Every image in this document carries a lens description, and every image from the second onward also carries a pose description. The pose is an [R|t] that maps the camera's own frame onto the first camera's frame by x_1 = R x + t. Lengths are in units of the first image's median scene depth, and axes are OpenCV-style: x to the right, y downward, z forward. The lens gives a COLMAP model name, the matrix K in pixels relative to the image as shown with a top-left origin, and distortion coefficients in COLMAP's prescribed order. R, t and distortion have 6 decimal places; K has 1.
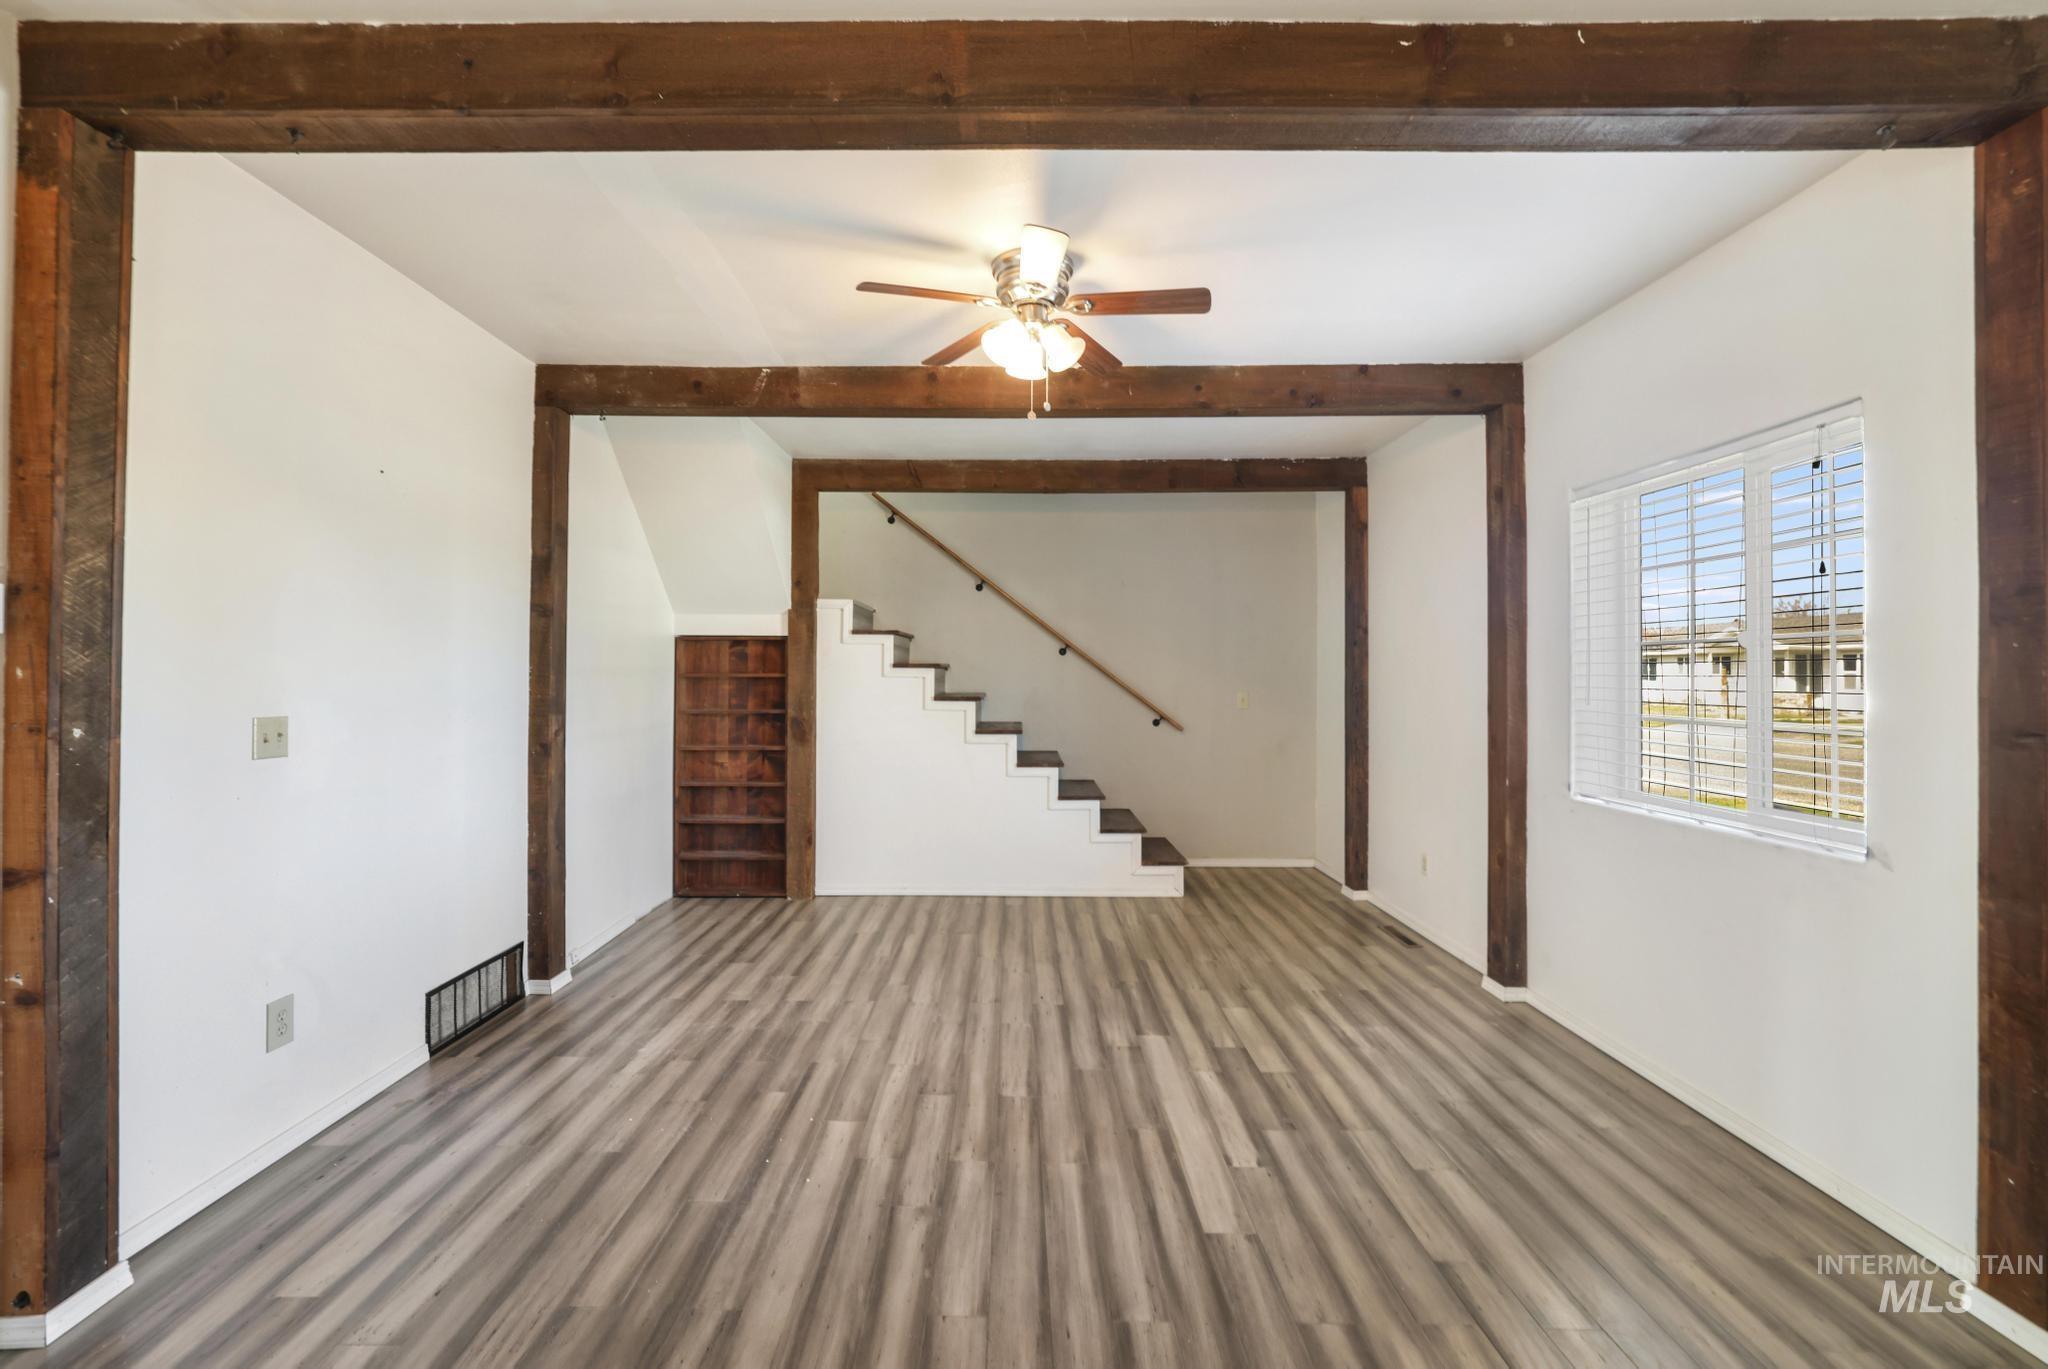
lens RADIAL K [[920.5, 0, 999.4], [0, 920.5, 669.4], [0, 0, 1]] dist [-0.052099, 0.023837]
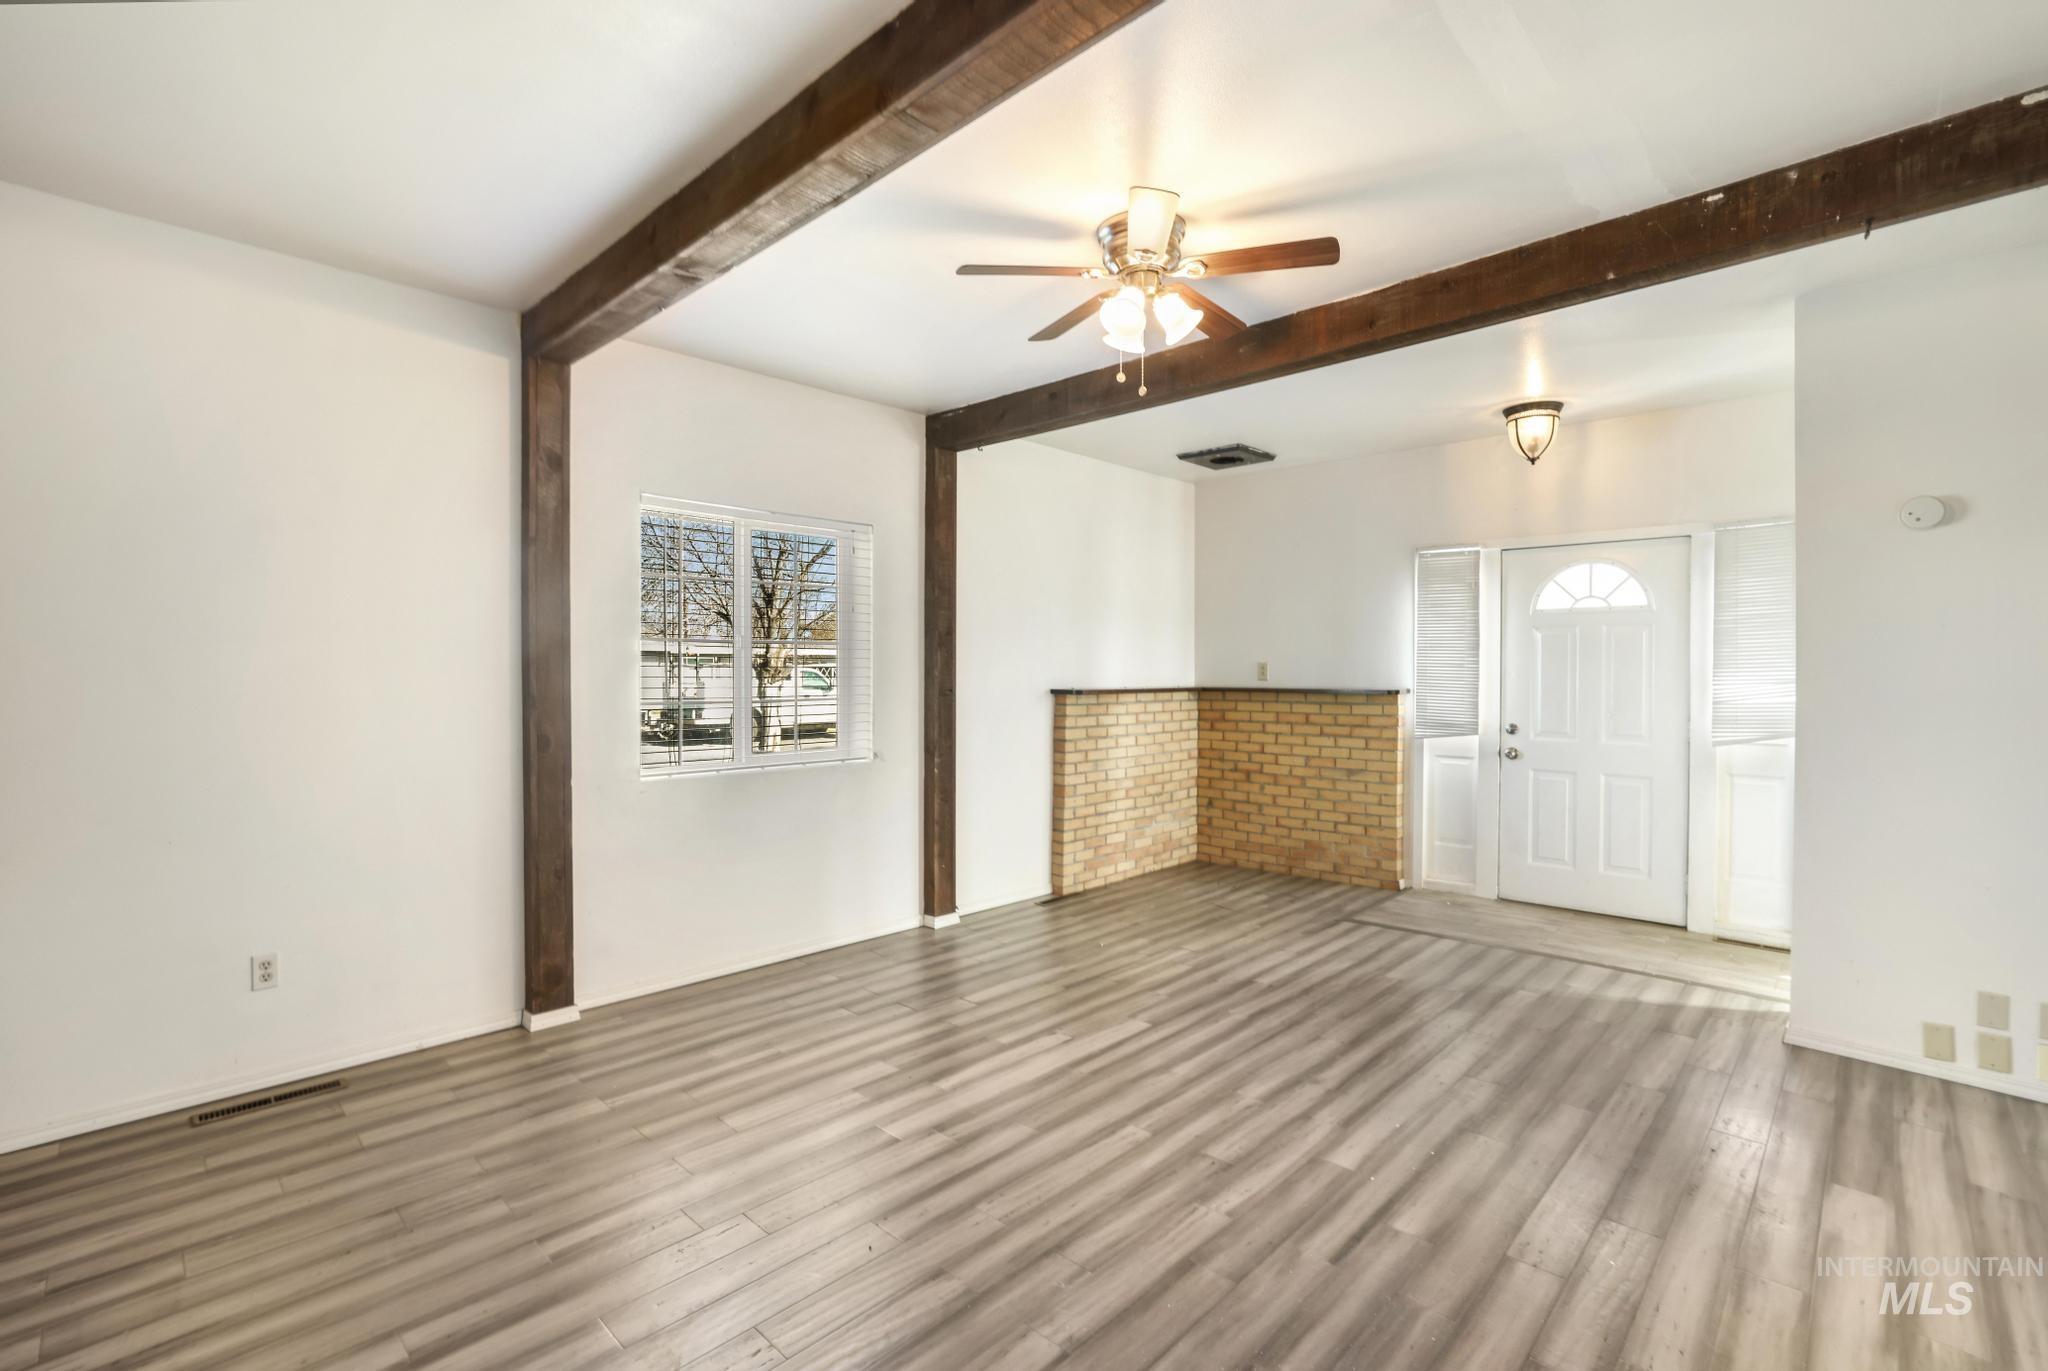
lens RADIAL K [[905.4, 0, 990.5], [0, 905.4, 674.5], [0, 0, 1]] dist [-0.049830, 0.021071]
pose [[-0.710763, -0.007119, 0.703396, -0.390355], [-0.008643, 0.999962, 0.001386, 0.003787], [-0.703379, -0.005094, -0.710797, 1.340520]]
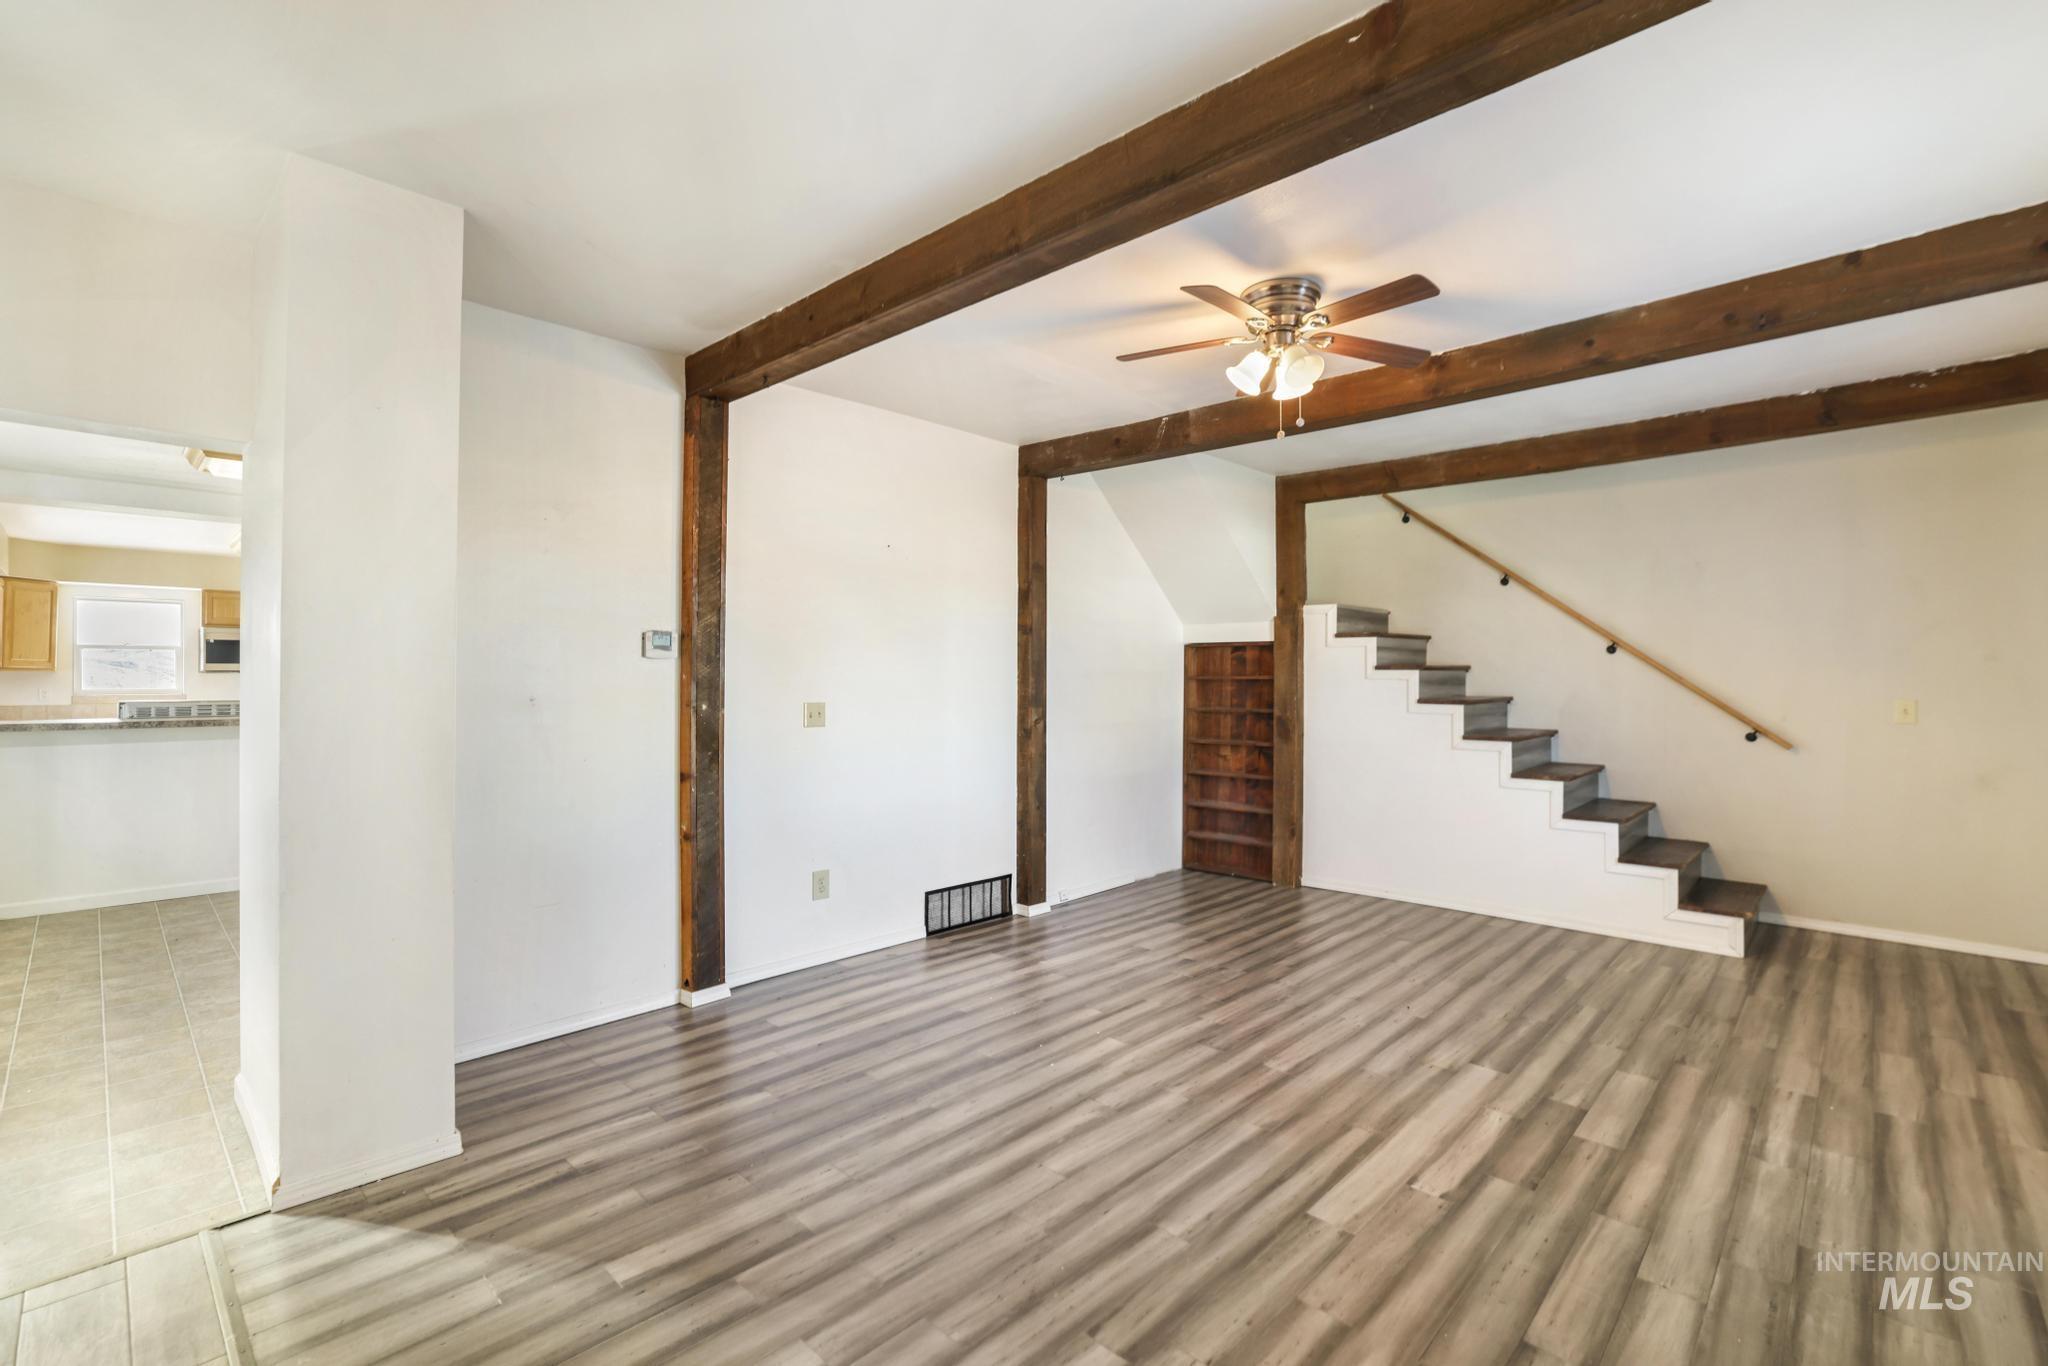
lens RADIAL K [[905.4, 0, 990.5], [0, 905.4, 672.0], [0, 0, 1]] dist [-0.049830, 0.021071]
pose [[0.715288, -0.005292, -0.698810, 0.394388], [0.005227, 0.999984, -0.002222, 0.000696], [0.698810, -0.002063, 0.715304, 0.009382]]
